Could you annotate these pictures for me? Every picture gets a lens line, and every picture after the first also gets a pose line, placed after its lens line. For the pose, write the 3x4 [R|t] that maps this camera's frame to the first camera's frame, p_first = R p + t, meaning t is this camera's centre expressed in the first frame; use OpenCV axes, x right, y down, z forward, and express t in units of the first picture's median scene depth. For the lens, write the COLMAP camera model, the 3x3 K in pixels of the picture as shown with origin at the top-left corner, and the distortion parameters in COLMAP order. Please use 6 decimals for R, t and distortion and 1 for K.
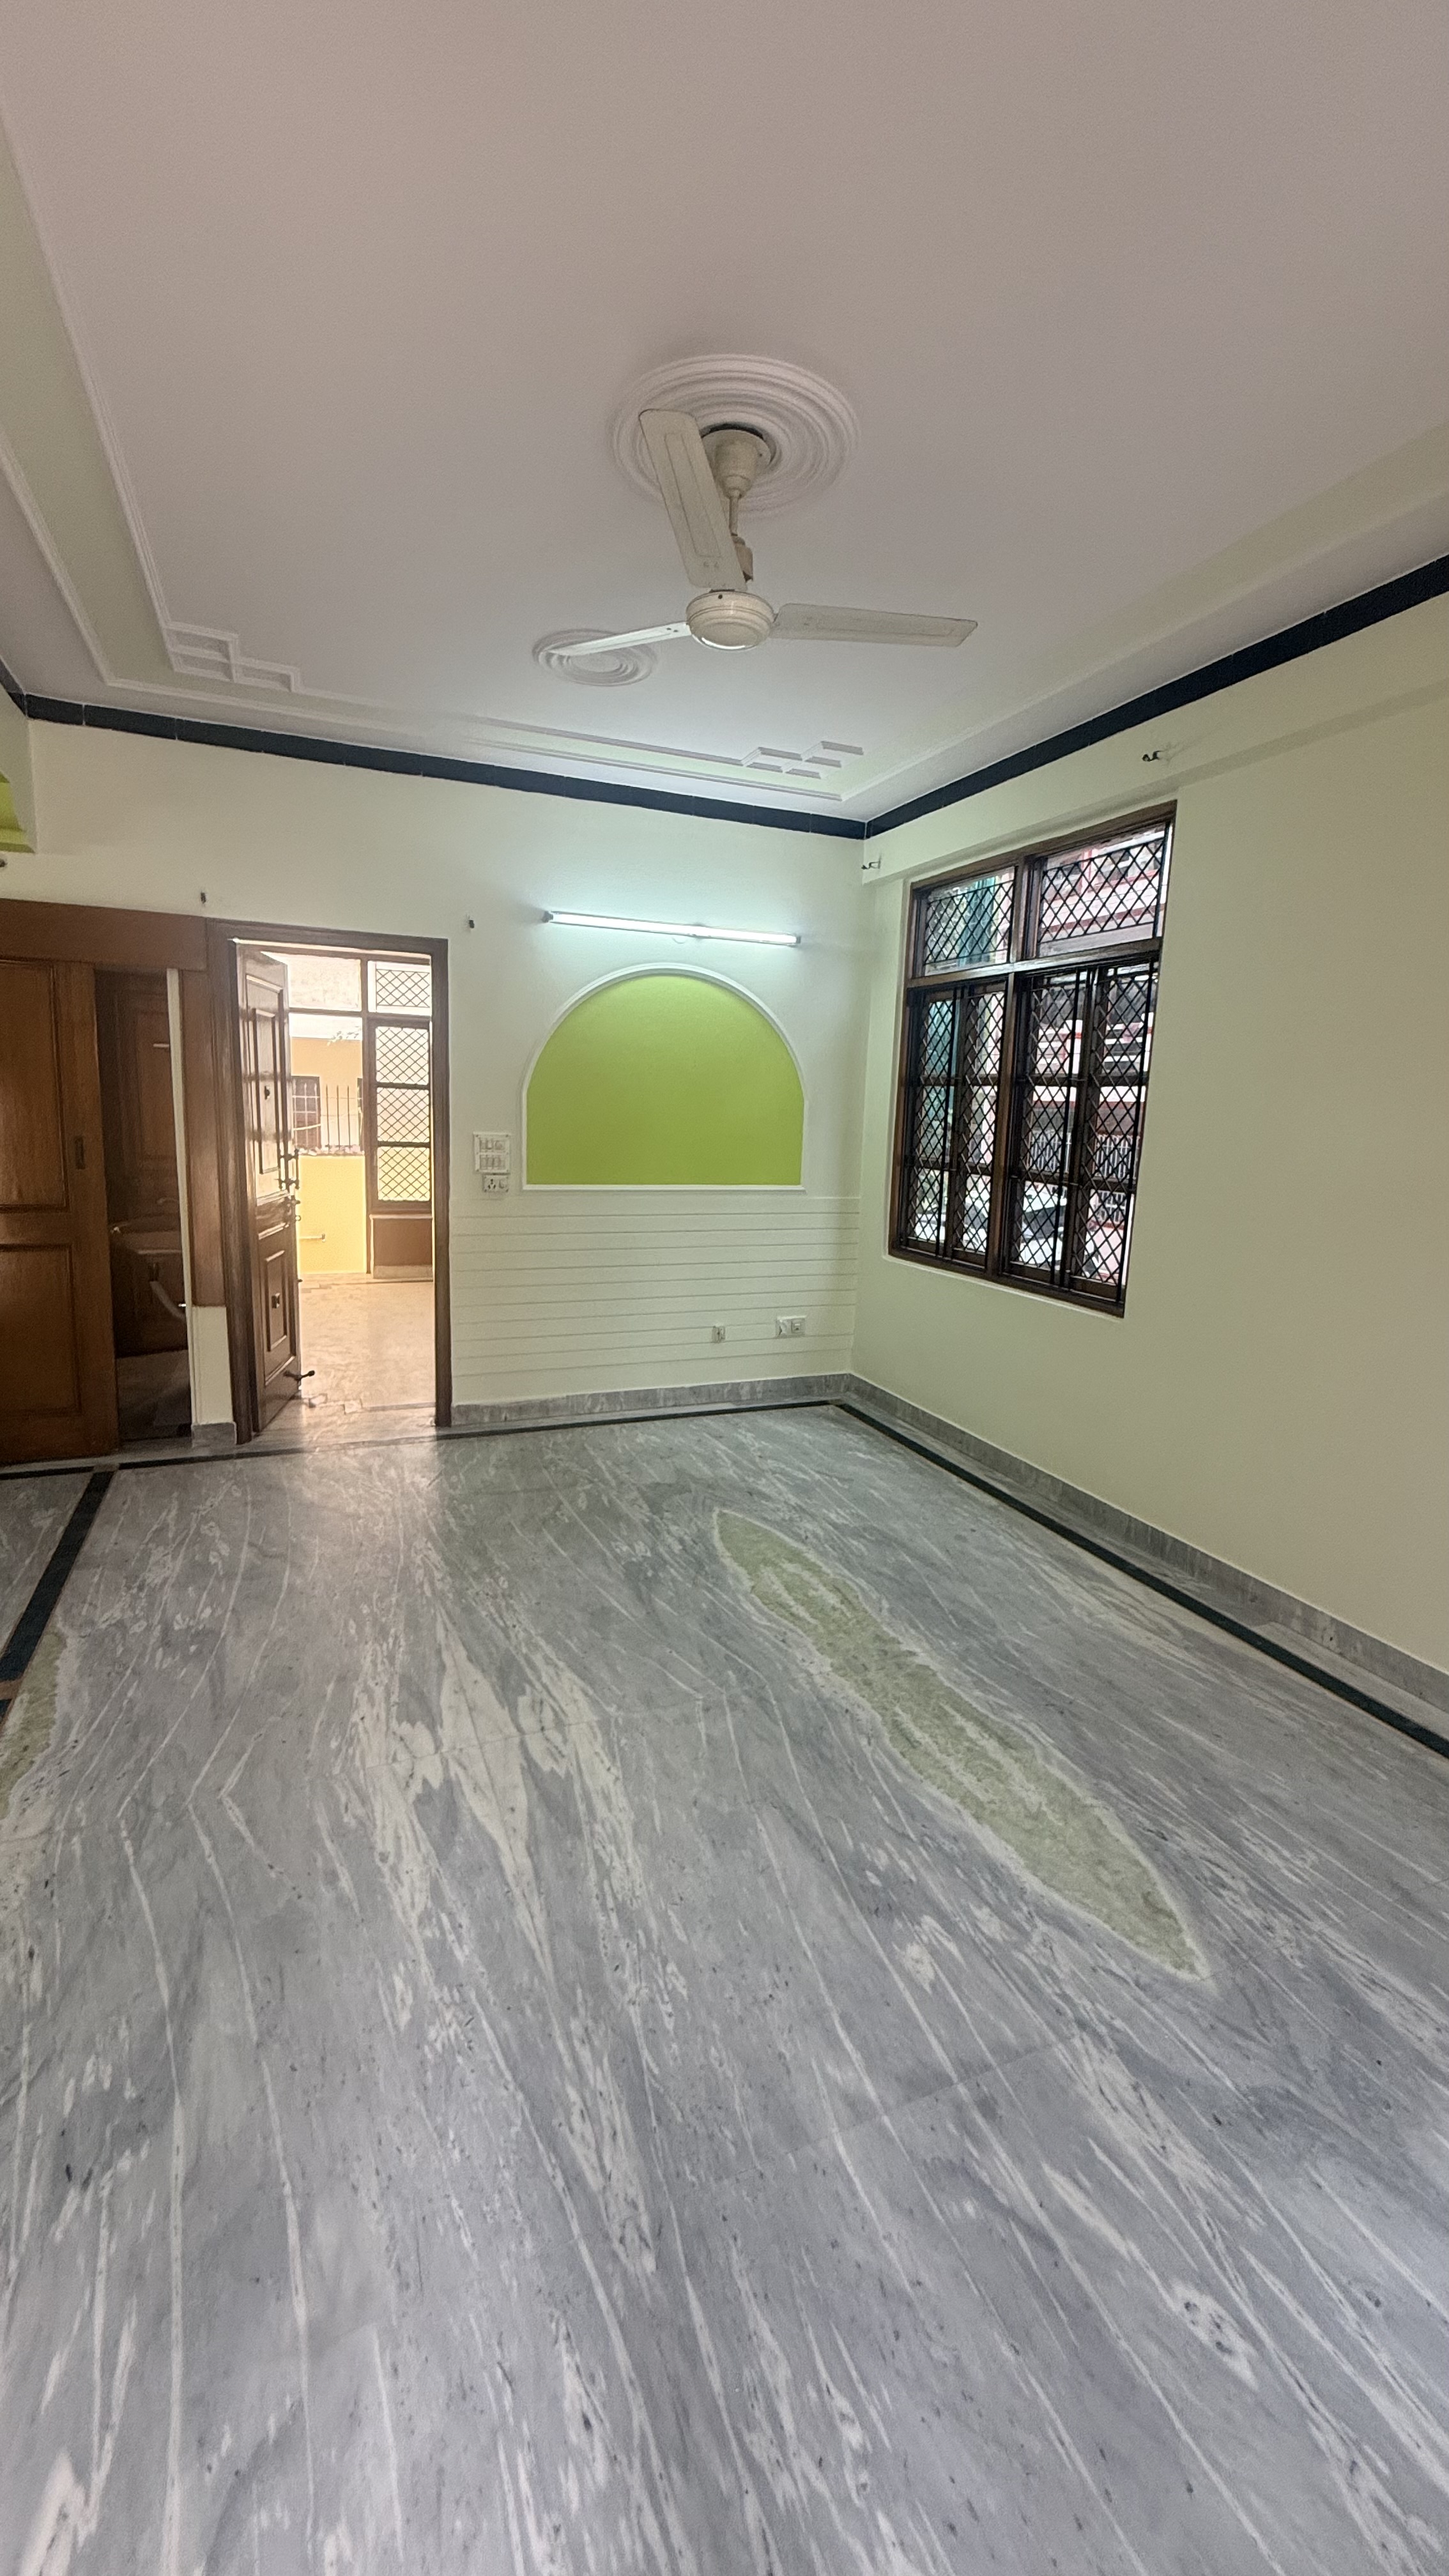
lens RADIAL K [[1050.6, 0, 715.1], [0, 1050.6, 1280.9], [0, 0, 1]] dist [-0.000116, 0.000433]
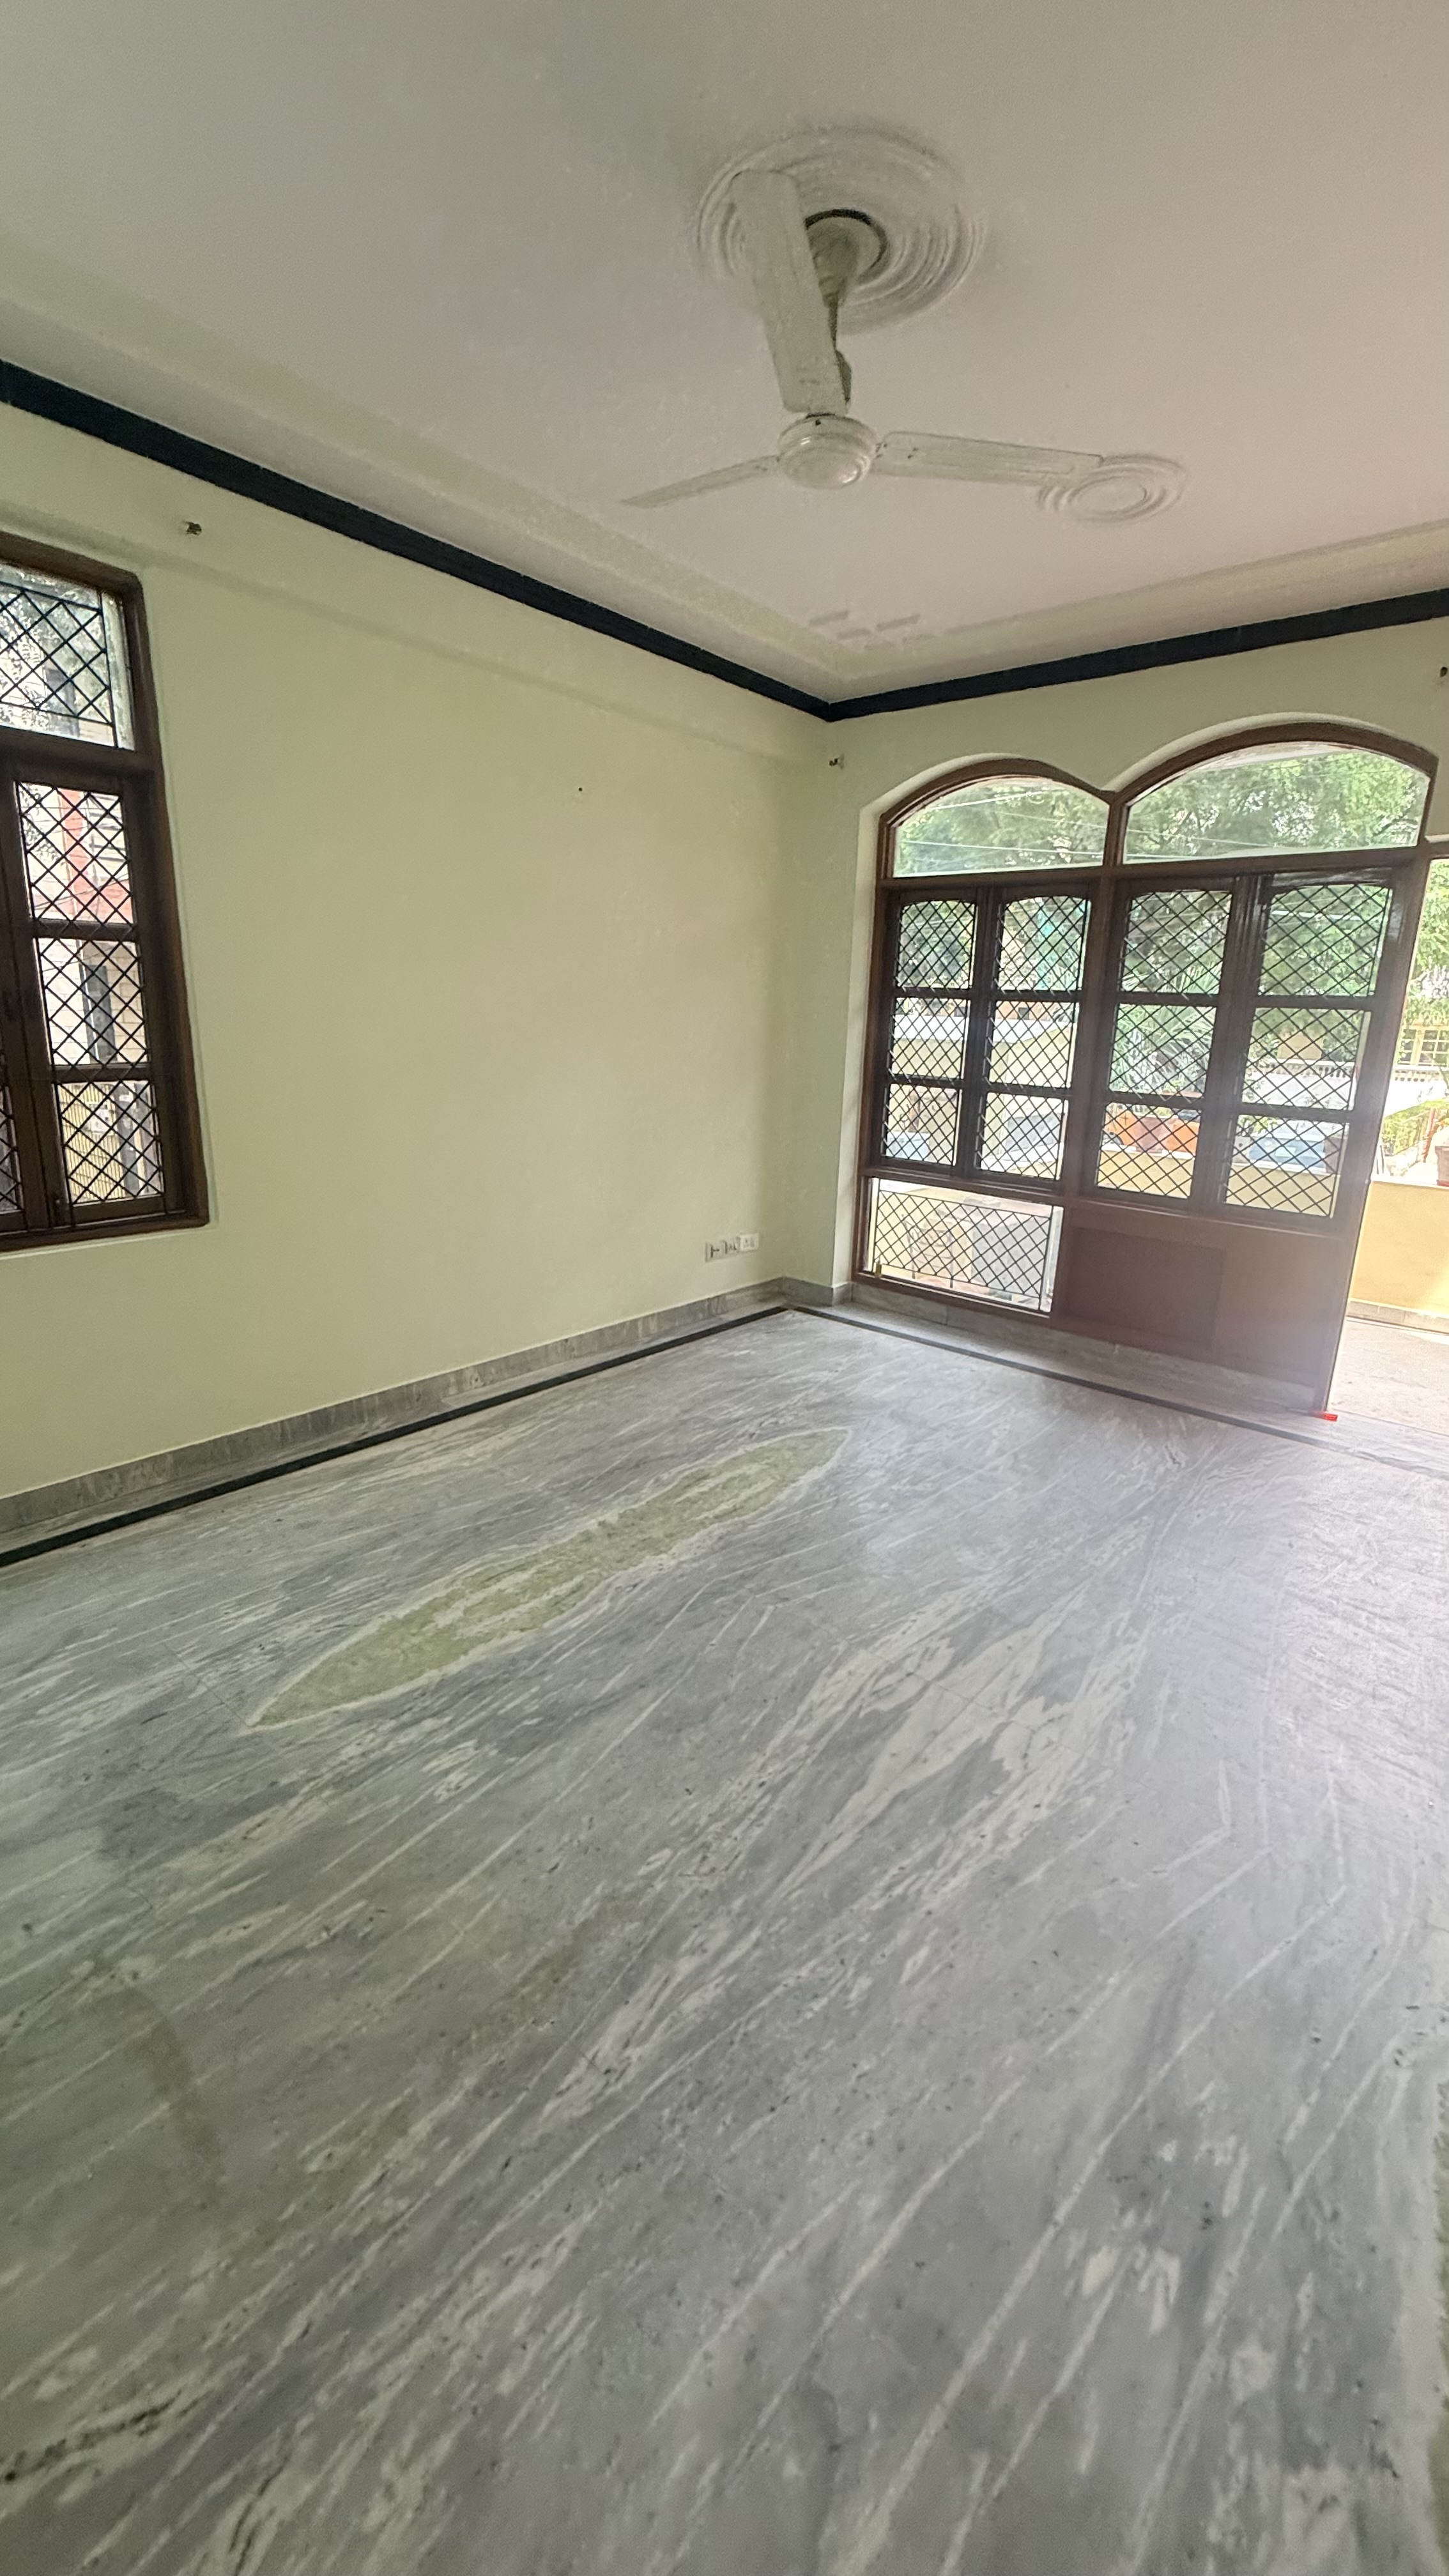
lens RADIAL K [[1050.6, 0, 712.6], [0, 1050.6, 1296.0], [0, 0, 1]] dist [-0.000116, 0.000433]
pose [[-0.462896, -0.278390, 0.841562, -0.682989], [0.104519, 0.925637, 0.363692, -0.228668], [-0.880229, 0.256311, -0.399377, 1.247284]]
